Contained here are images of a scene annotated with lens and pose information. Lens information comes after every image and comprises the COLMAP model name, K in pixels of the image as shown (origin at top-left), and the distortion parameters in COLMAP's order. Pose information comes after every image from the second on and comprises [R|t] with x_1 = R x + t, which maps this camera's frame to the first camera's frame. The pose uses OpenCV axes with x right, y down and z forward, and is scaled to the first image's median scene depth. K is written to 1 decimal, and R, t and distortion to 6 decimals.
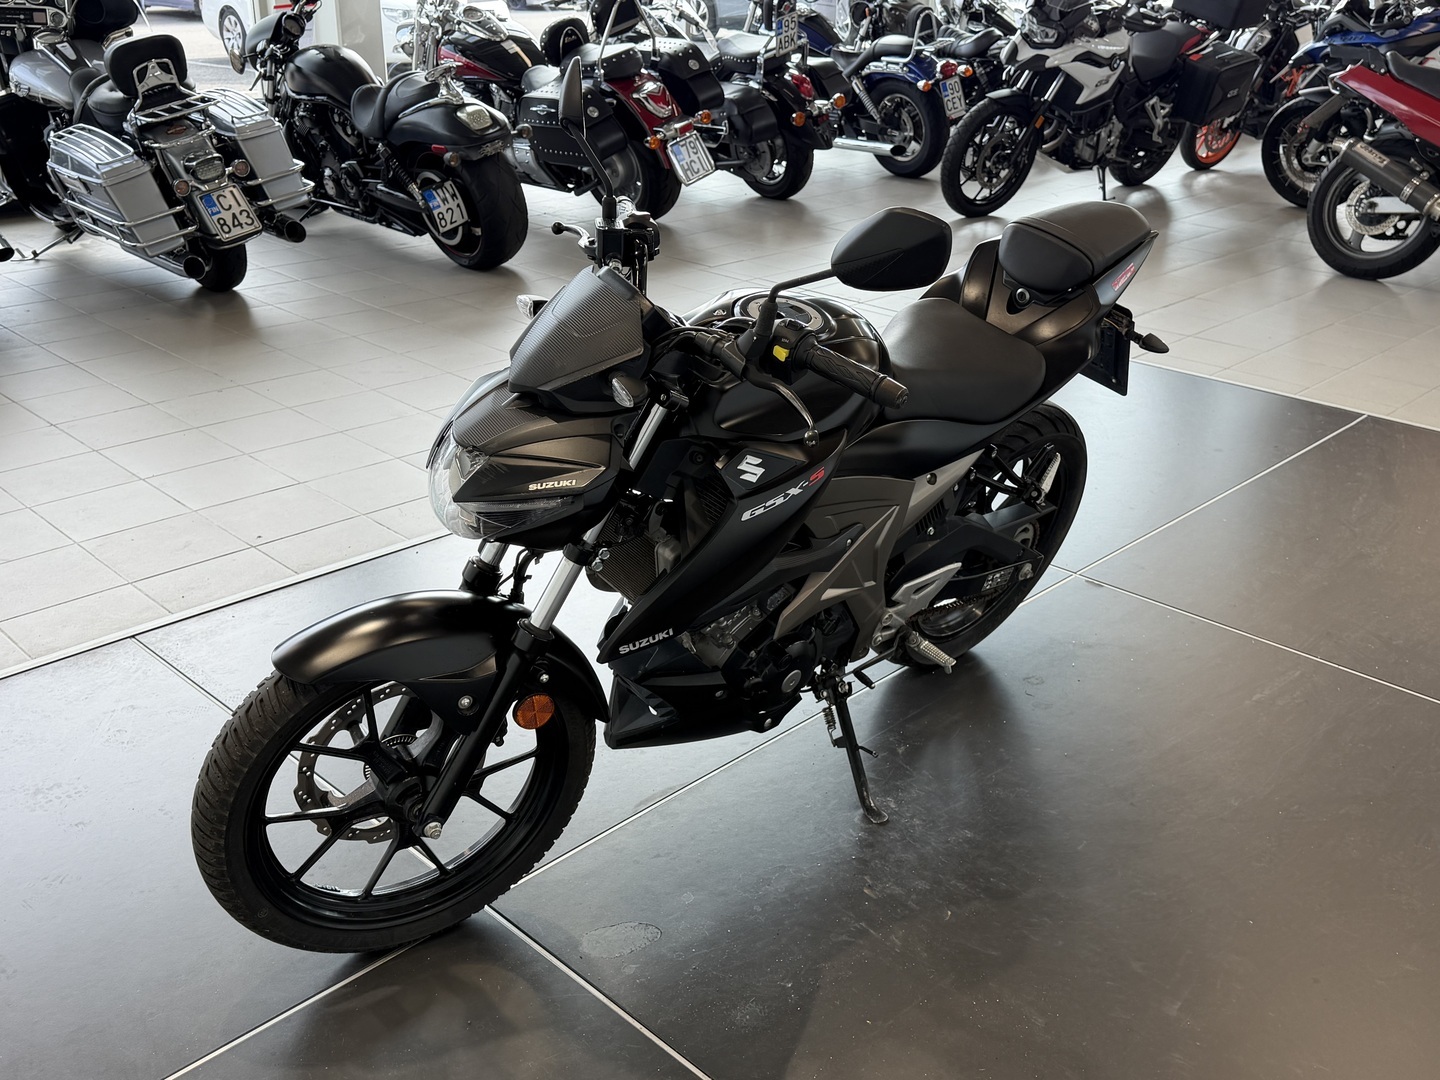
lens RADIAL K [[1356.0, 0, 720.0], [0, 1356.0, 540.0], [0, 0, 1]] dist [0.191491, -0.435090]
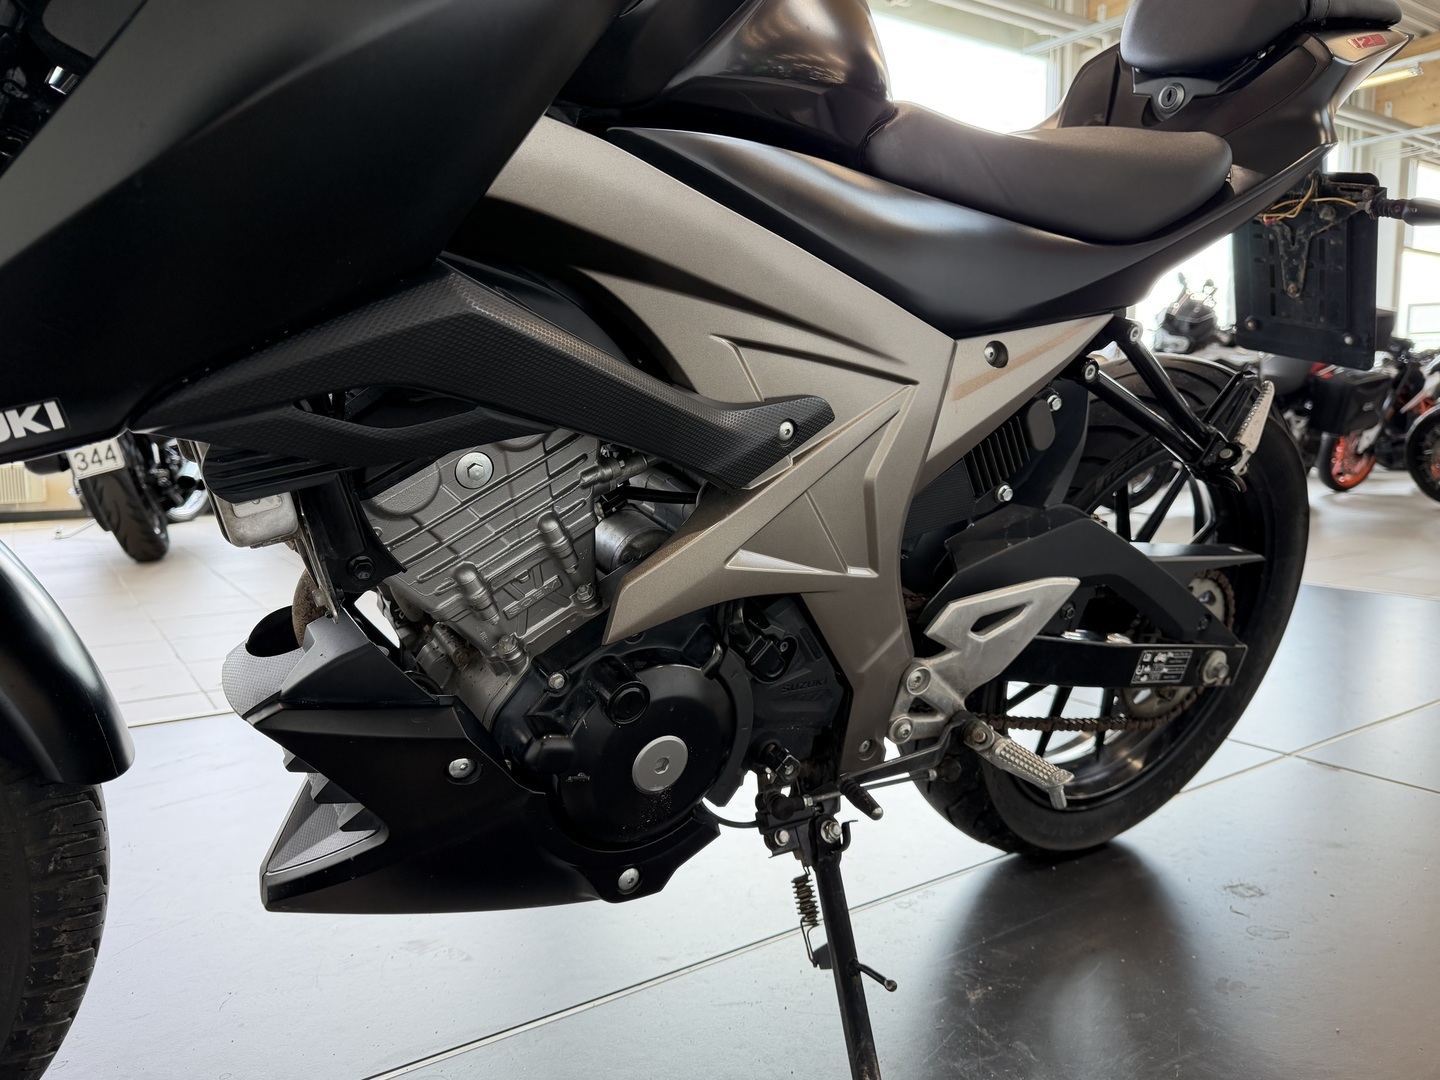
lens RADIAL K [[1036.4, 0, 720.0], [0, 1036.4, 540.0], [0, 0, 1]] dist [0.108180, -0.172516]
pose [[0.981809, 0.000462, -0.189869, 0.121154], [-0.056663, 0.955141, -0.290679, 0.118856], [0.181218, 0.296150, 0.937793, 0.614892]]
